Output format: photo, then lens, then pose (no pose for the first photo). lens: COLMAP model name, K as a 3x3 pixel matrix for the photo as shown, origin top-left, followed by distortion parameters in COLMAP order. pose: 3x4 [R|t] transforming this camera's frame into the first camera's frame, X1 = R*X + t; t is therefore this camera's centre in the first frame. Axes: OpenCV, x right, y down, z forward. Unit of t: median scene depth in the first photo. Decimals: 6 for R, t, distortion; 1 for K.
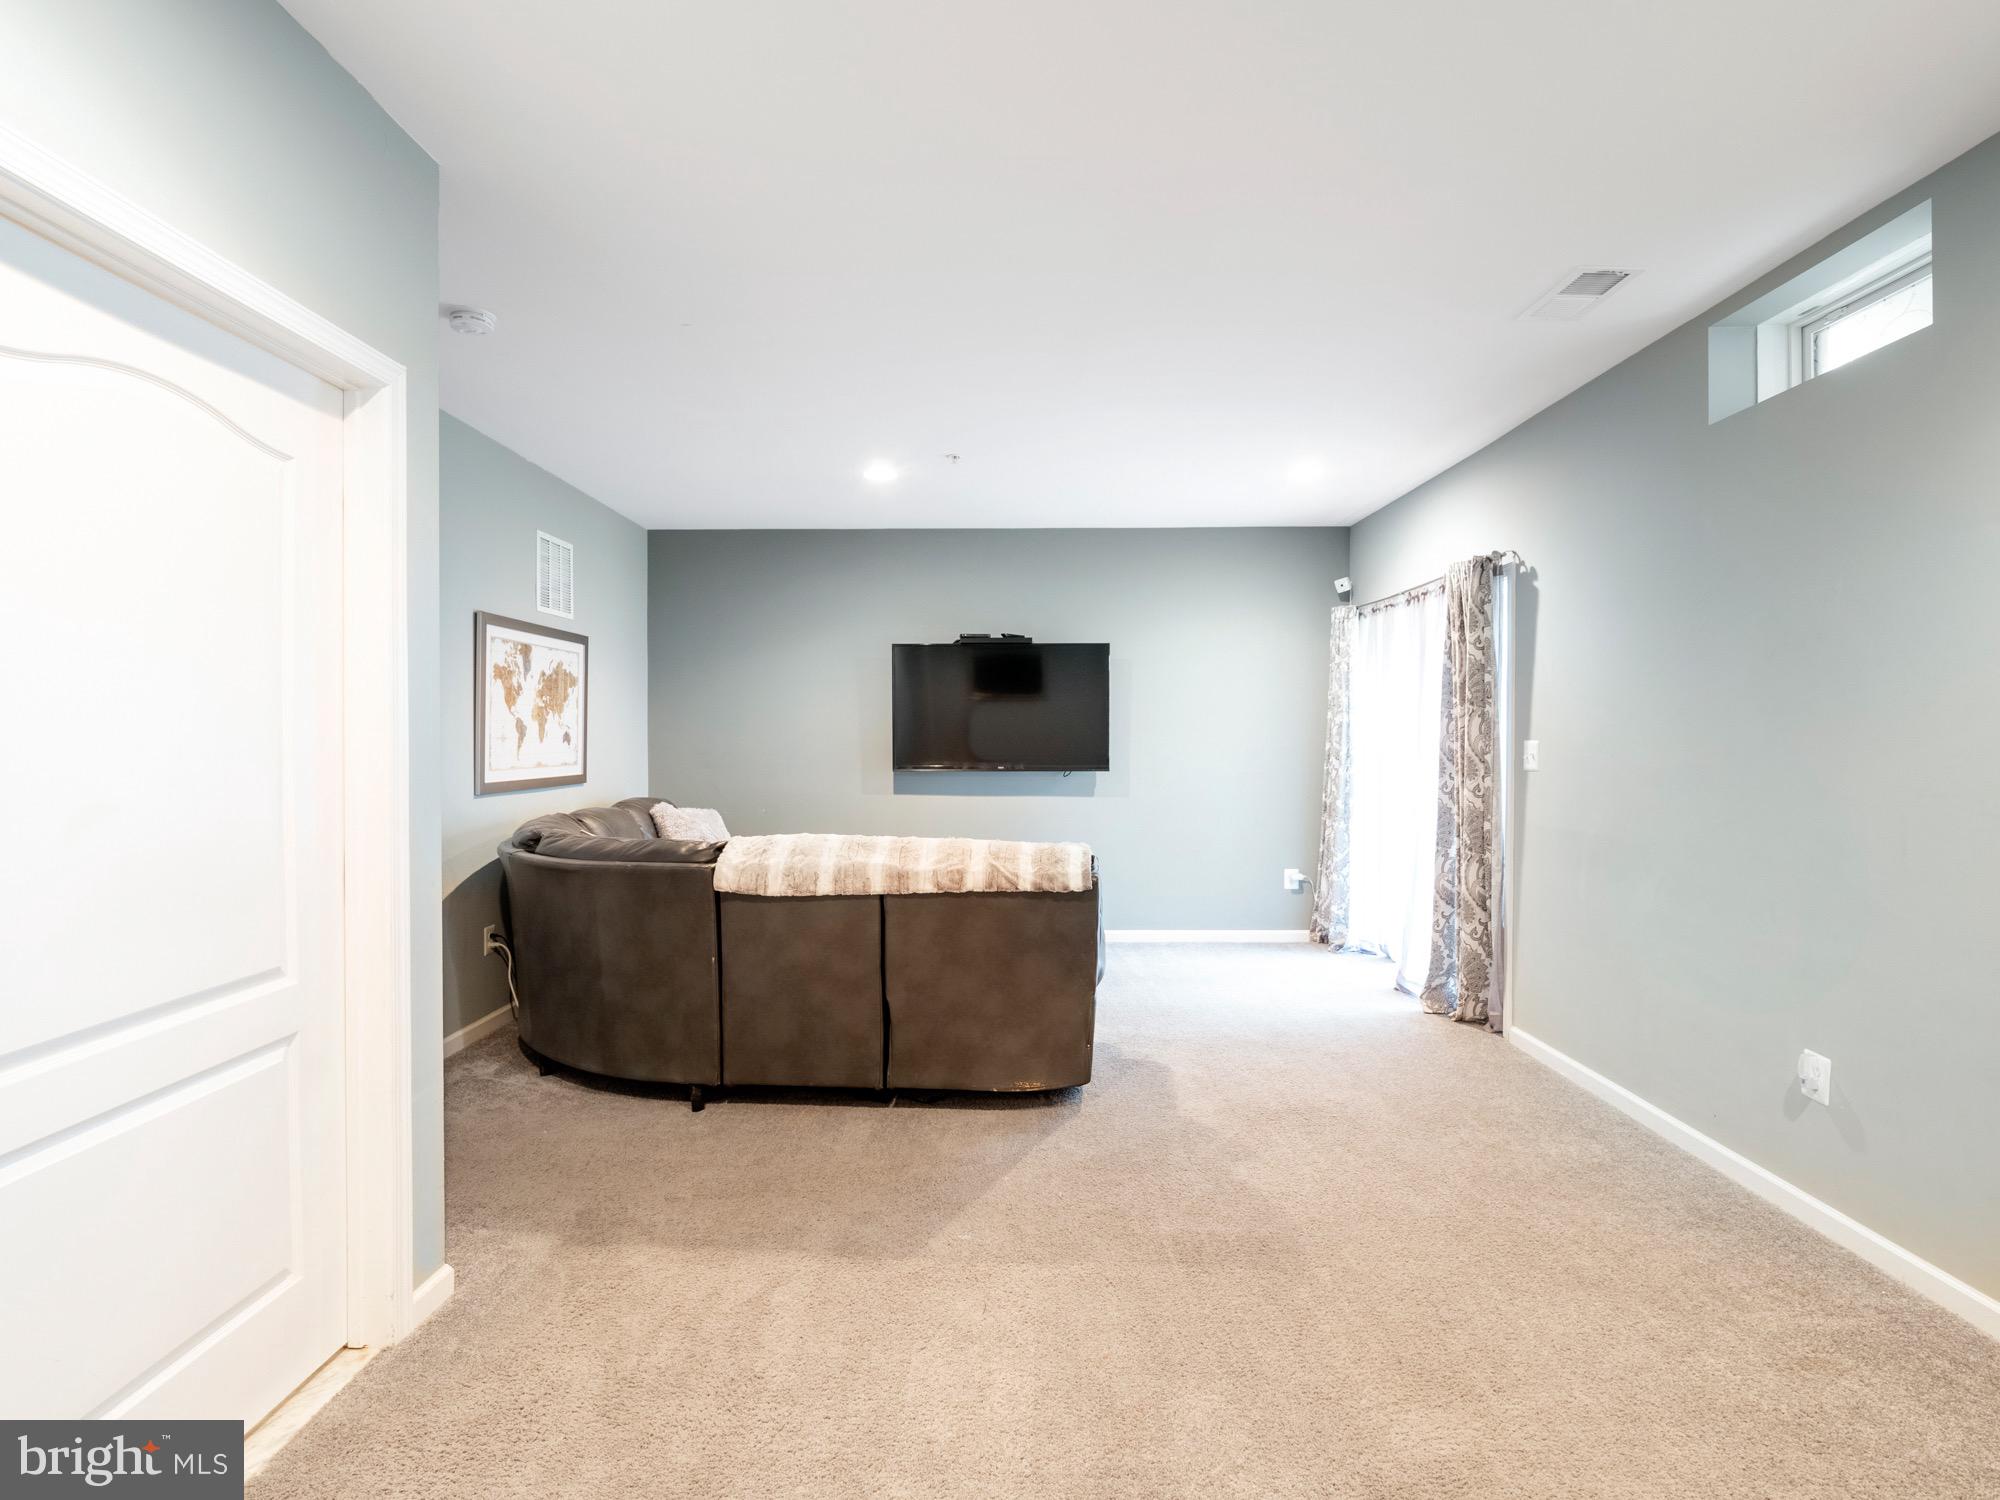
lens RADIAL K [[995.4, 0, 1003.2], [0, 995.4, 744.6], [0, 0, 1]] dist [-0.020607, -0.000857]
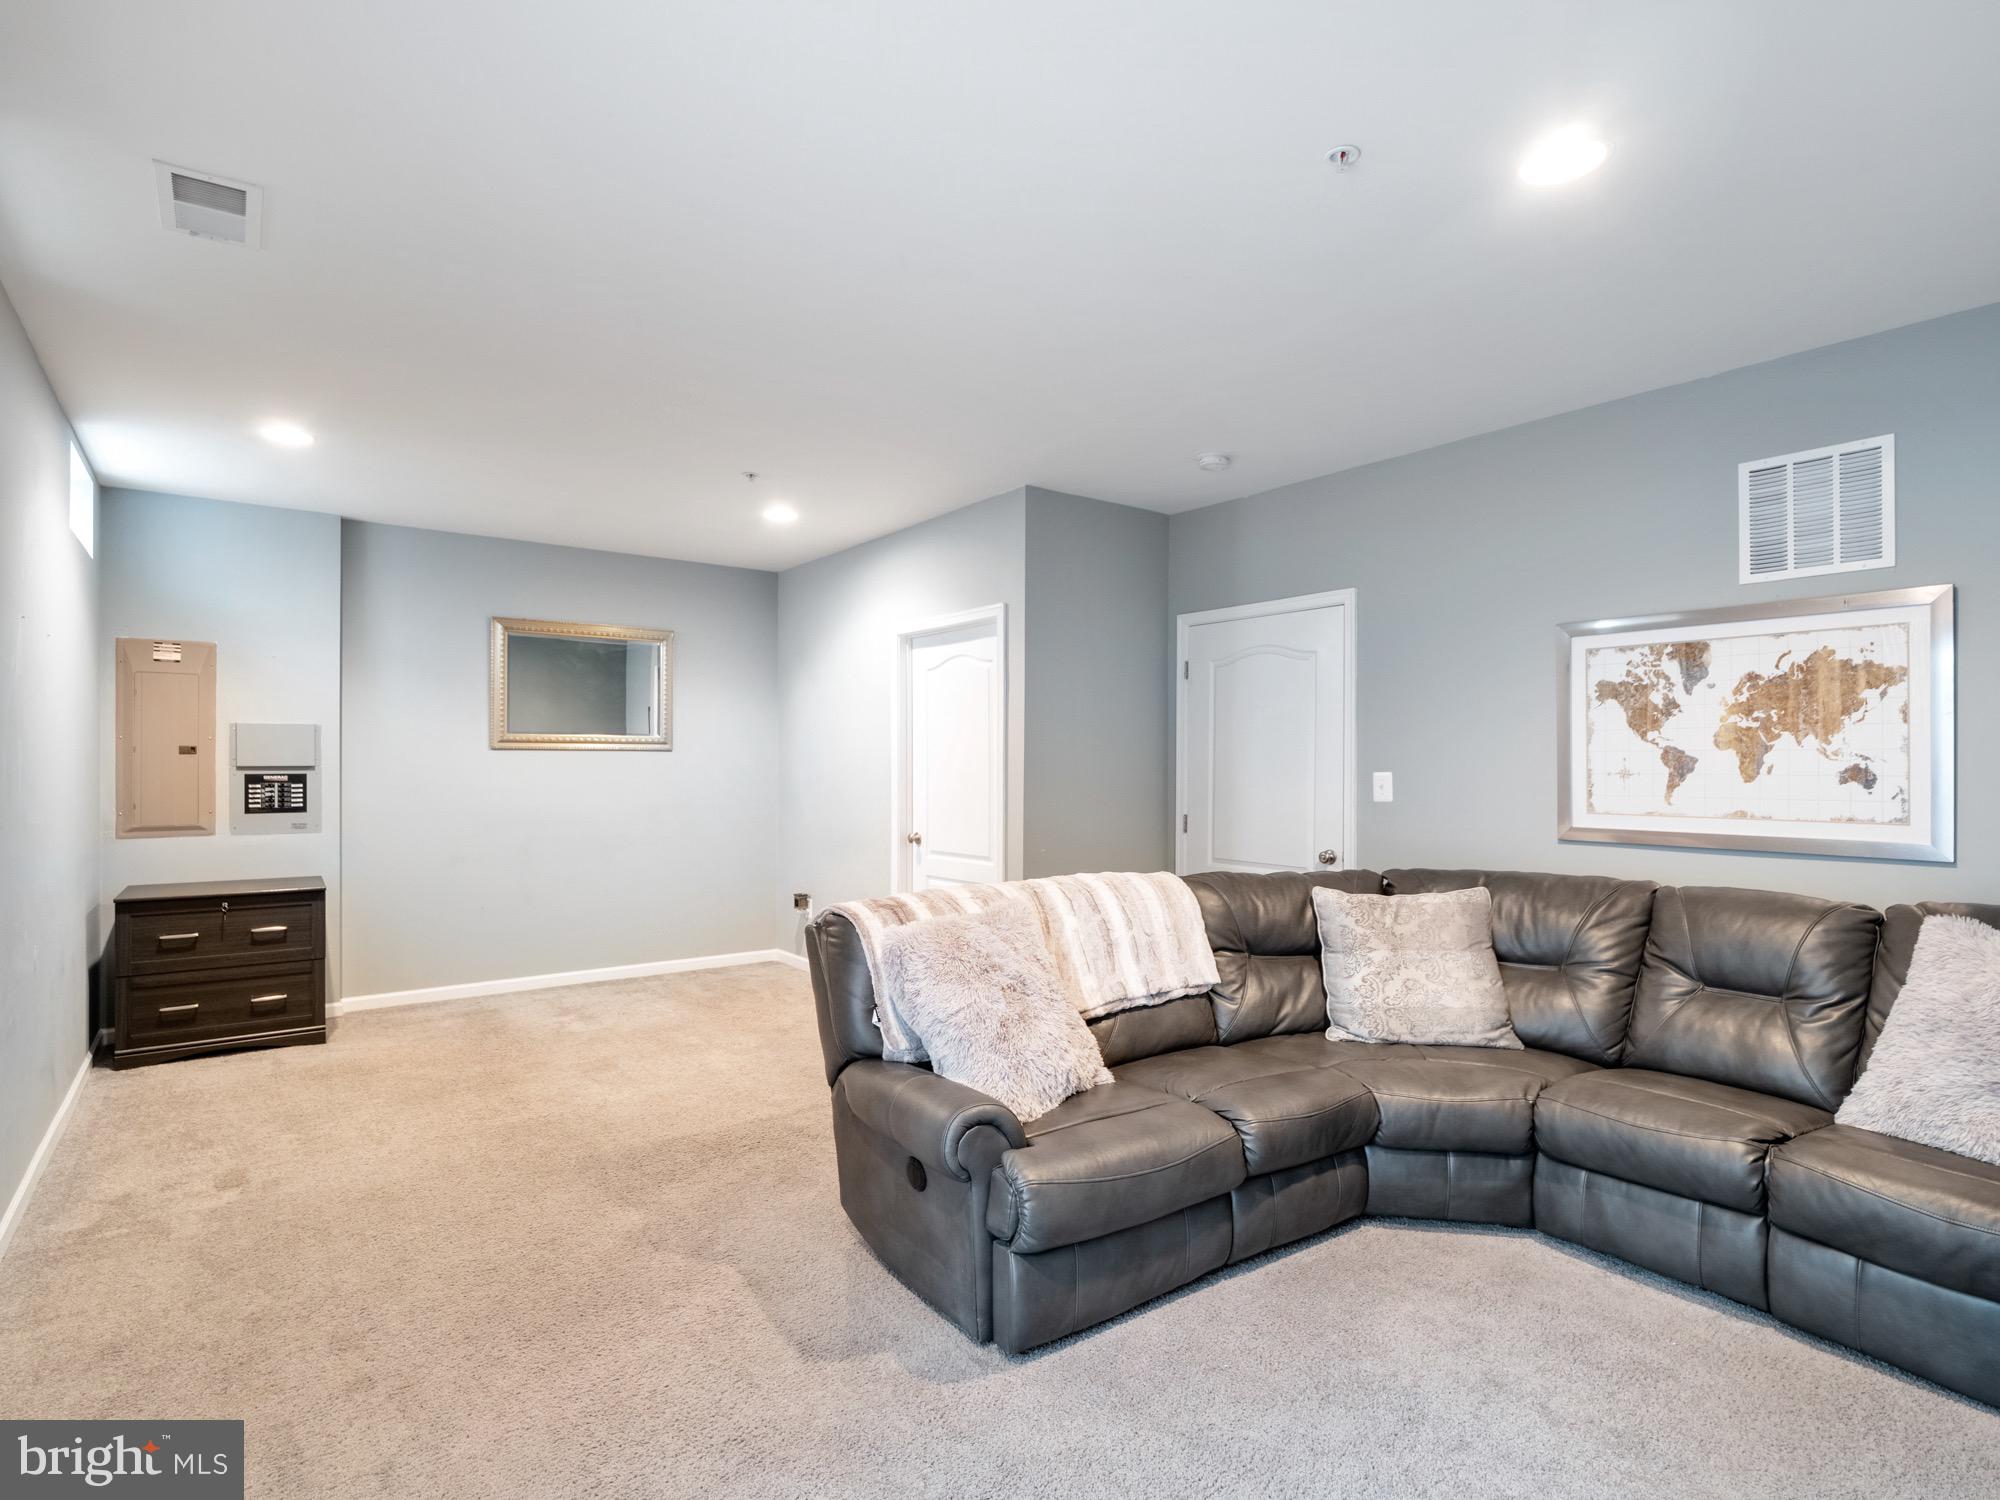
lens RADIAL K [[1052.1, 0, 1002.3], [0, 1052.1, 756.7], [0, 0, 1]] dist [0.000283, 0.000084]
pose [[-0.800994, -0.014047, -0.598508, 0.361174], [-0.014108, 0.999890, -0.004587, -0.009537], [0.598506, 0.004769, -0.801104, 1.318892]]
